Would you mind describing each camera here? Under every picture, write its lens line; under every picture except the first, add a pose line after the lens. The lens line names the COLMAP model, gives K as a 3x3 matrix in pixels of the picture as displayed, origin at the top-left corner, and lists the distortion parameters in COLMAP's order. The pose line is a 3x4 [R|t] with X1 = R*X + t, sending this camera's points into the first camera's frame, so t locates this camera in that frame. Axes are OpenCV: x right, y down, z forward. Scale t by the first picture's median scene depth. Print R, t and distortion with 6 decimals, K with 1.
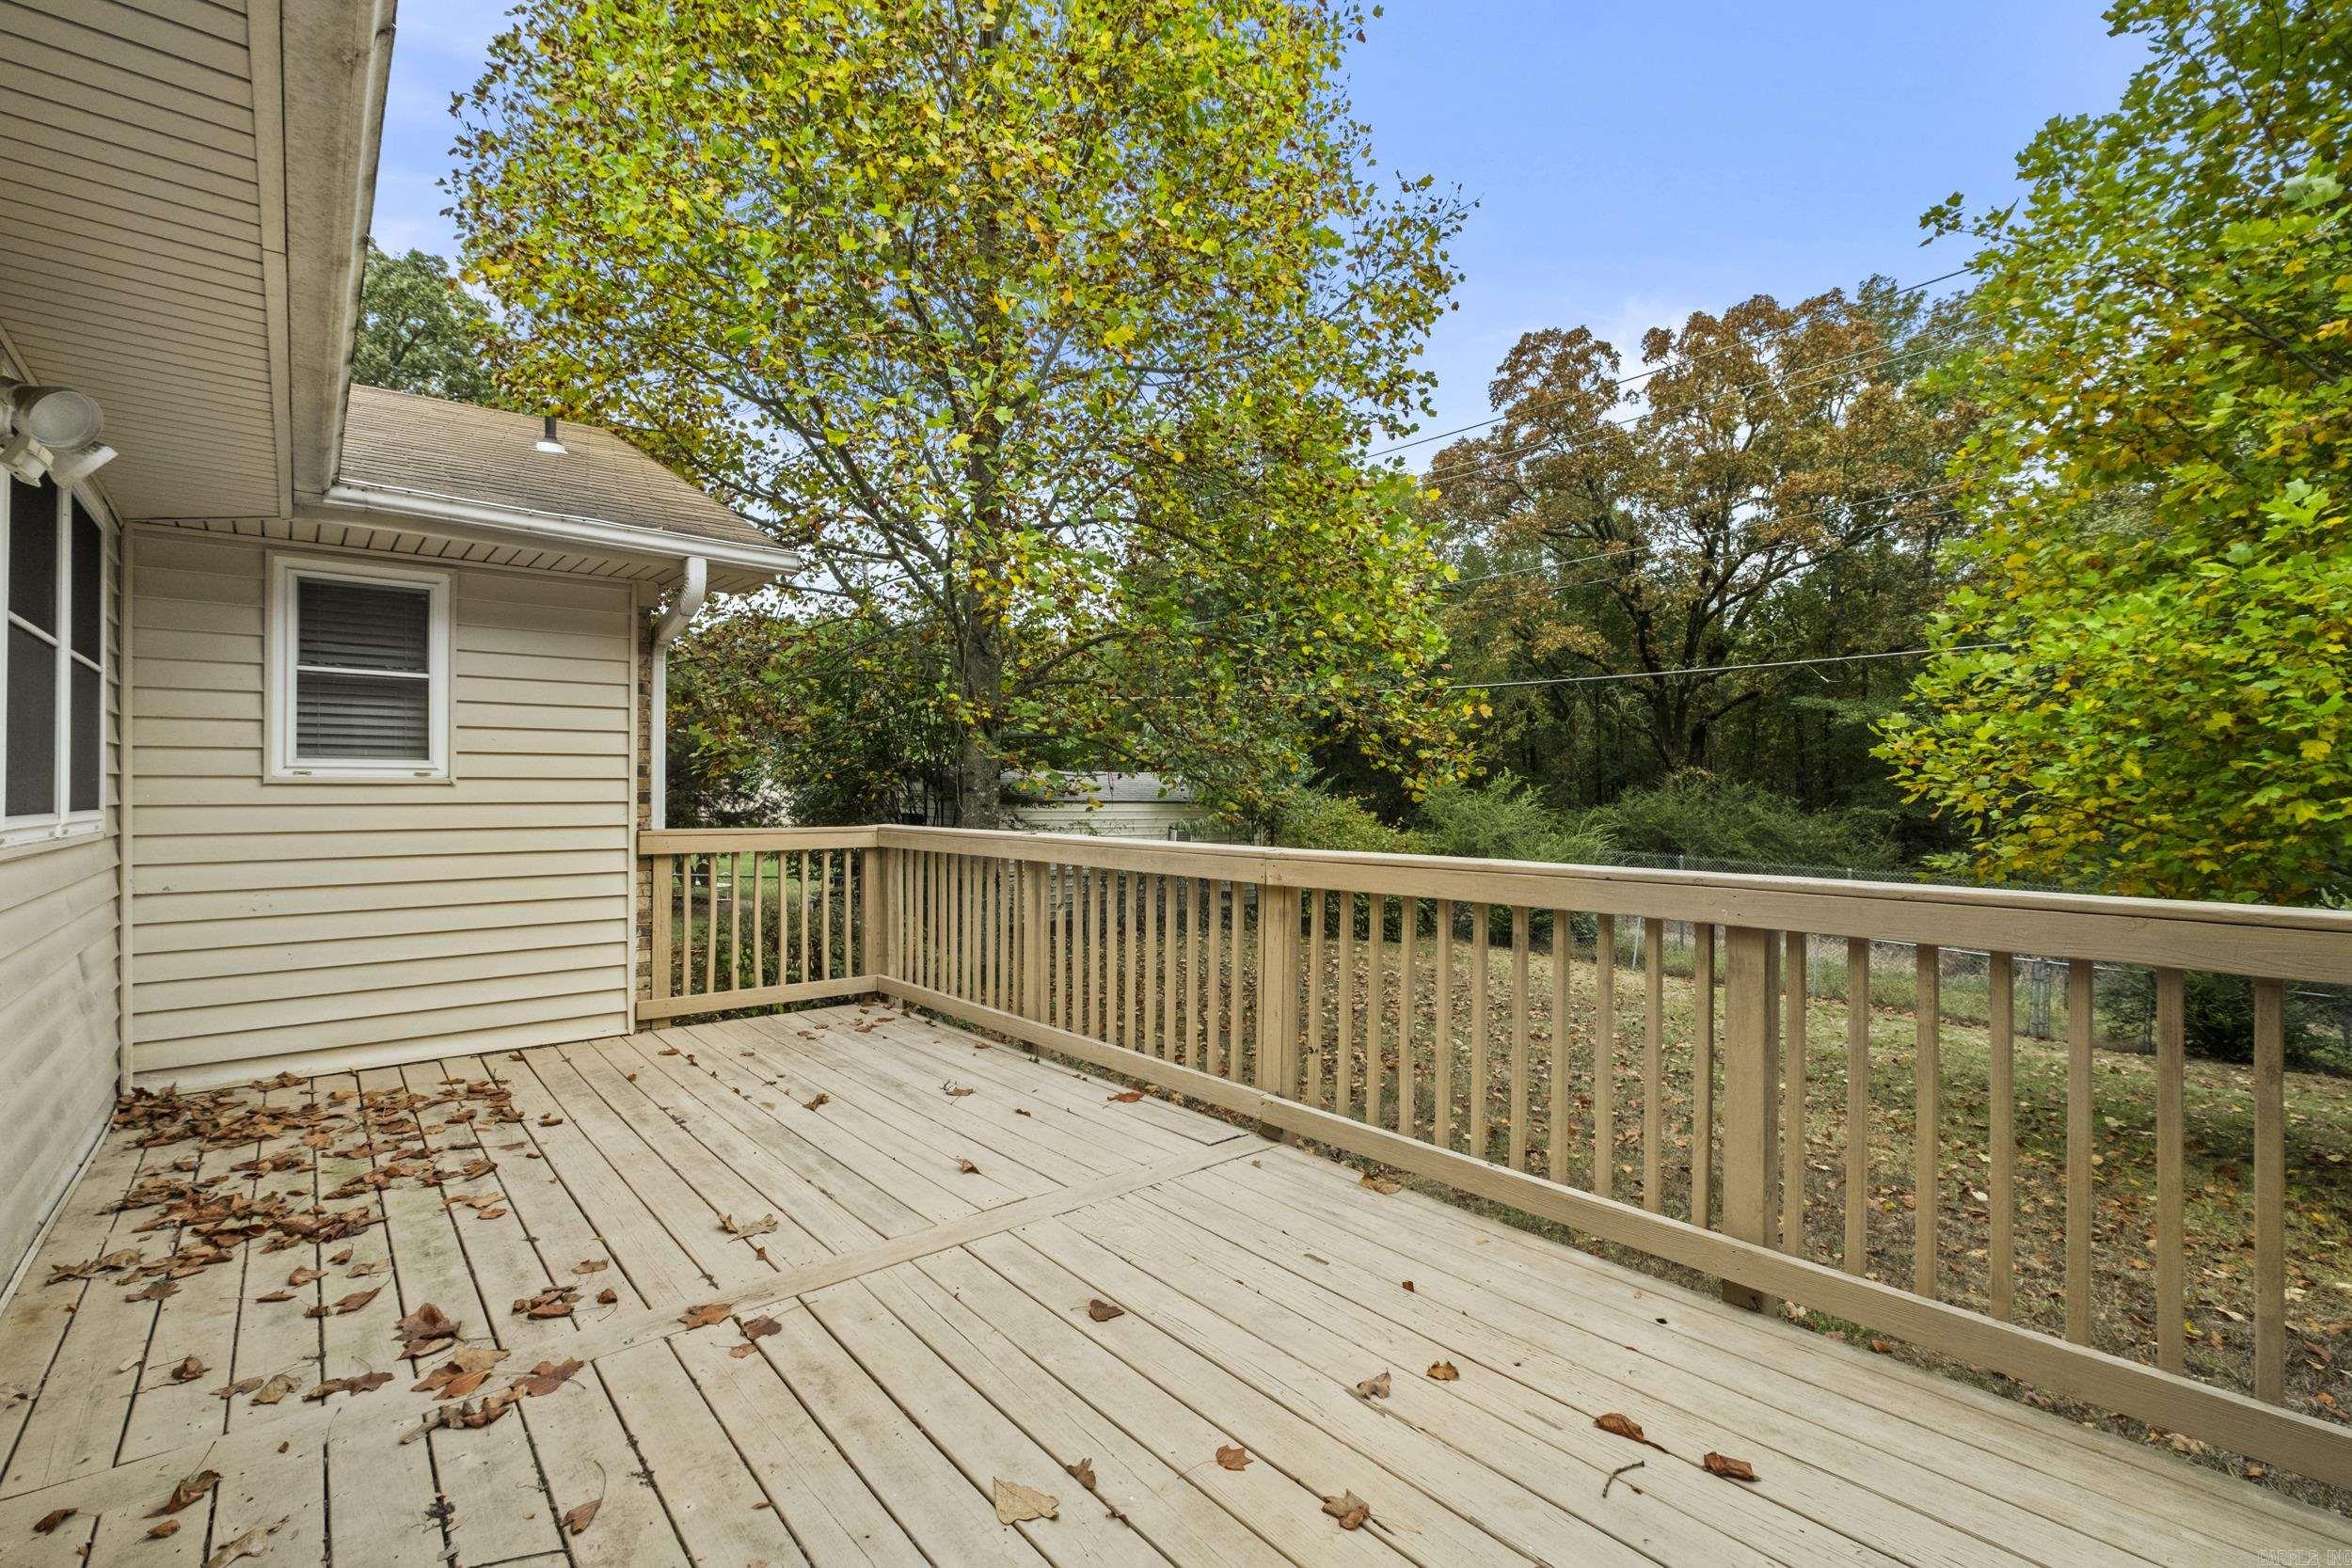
lens RADIAL K [[1056.5, 0, 1177.6], [0, 1056.5, 791.7], [0, 0, 1]] dist [0.026783, -0.000180]
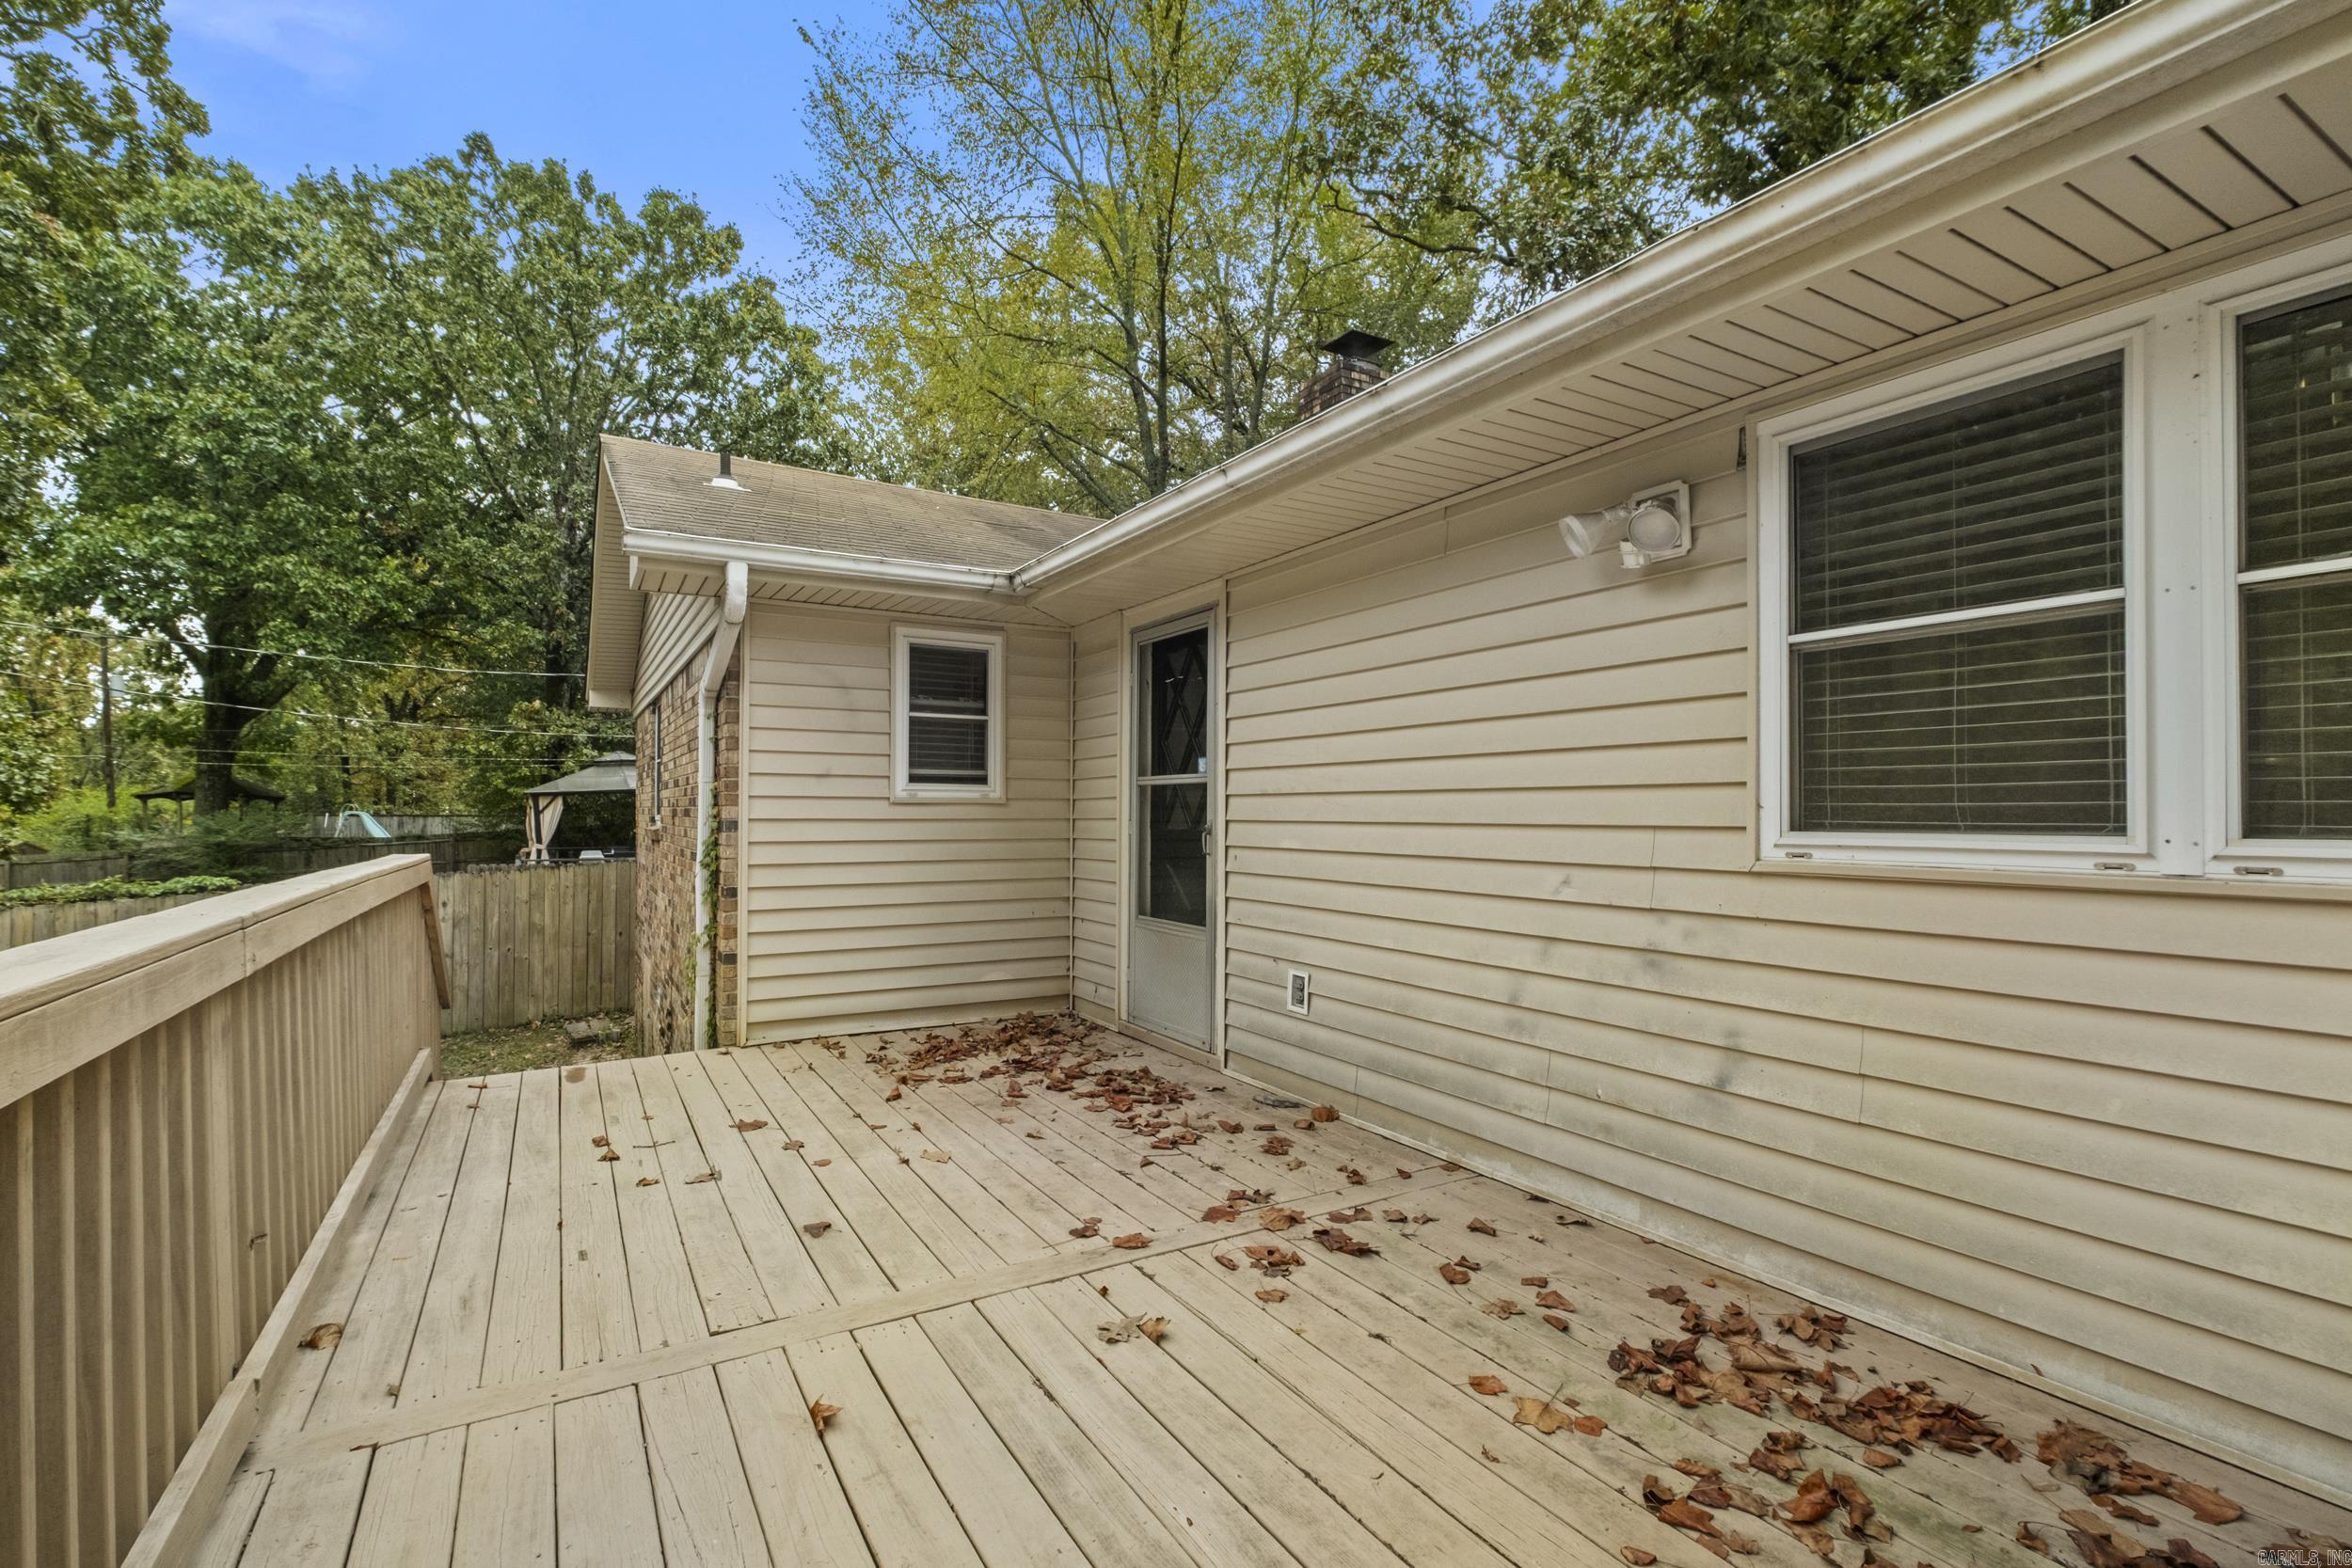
lens RADIAL K [[1056.5, 0, 1171.5], [0, 1056.5, 804.7], [0, 0, 1]] dist [0.026783, -0.000180]
pose [[-0.985942, 0.008044, 0.166893, -0.658803], [0.007136, 0.999956, -0.006043, 0.008323], [-0.166934, -0.004768, -0.985957, 2.073830]]
